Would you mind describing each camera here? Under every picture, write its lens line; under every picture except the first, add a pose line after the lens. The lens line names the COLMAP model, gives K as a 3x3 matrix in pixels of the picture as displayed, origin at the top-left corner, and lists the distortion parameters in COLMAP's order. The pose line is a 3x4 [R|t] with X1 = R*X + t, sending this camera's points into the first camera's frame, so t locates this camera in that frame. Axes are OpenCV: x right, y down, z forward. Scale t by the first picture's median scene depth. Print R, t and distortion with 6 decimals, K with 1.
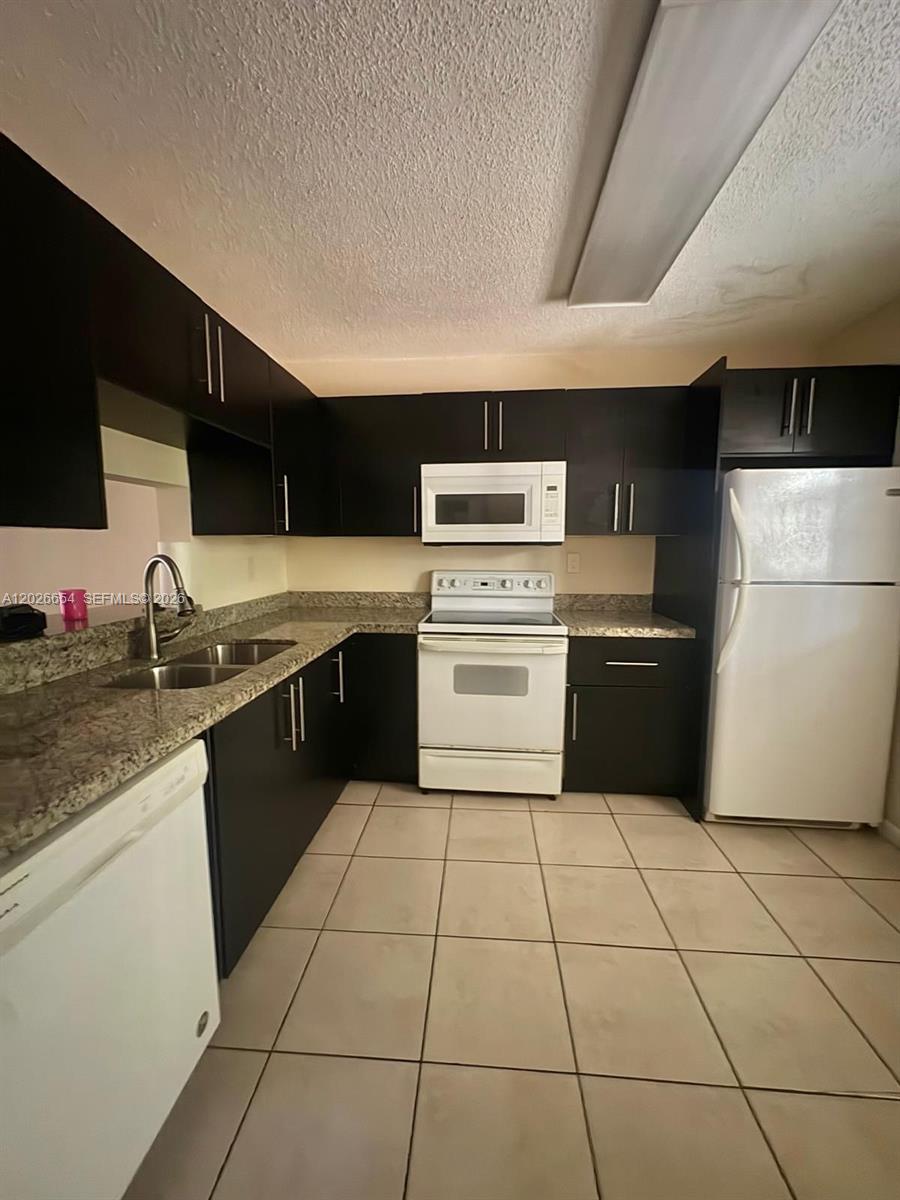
lens RADIAL K [[483.8, 0, 450.0], [0, 483.8, 600.0], [0, 0, 1]] dist [0.018965, -0.000044]
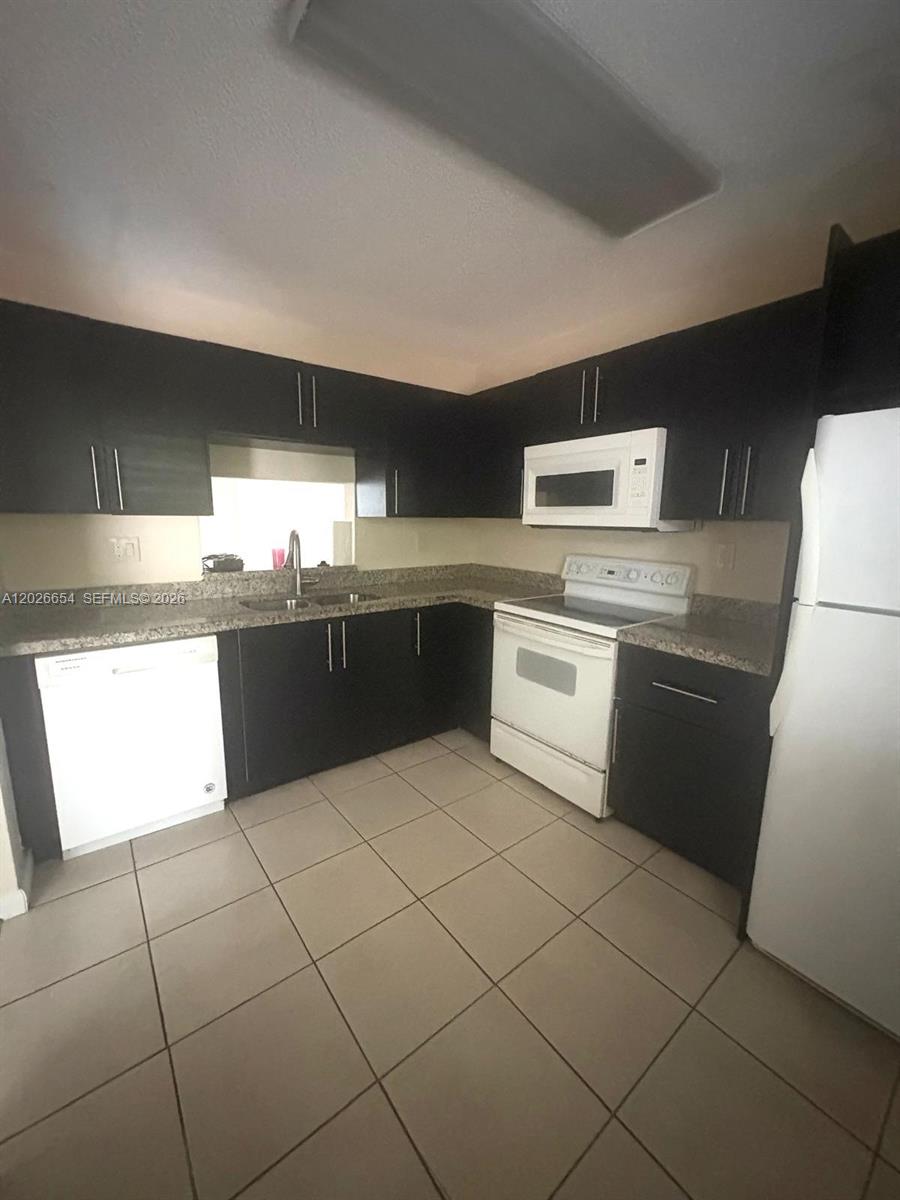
lens RADIAL K [[479.1, 0, 450.0], [0, 479.1, 600.0], [0, 0, 1]] dist [-0.000895, -0.000048]
pose [[0.668823, 0.137016, -0.730686, 0.629347], [-0.100388, 0.990512, 0.093849, -0.042696], [0.736612, 0.010584, 0.676233, 0.216519]]
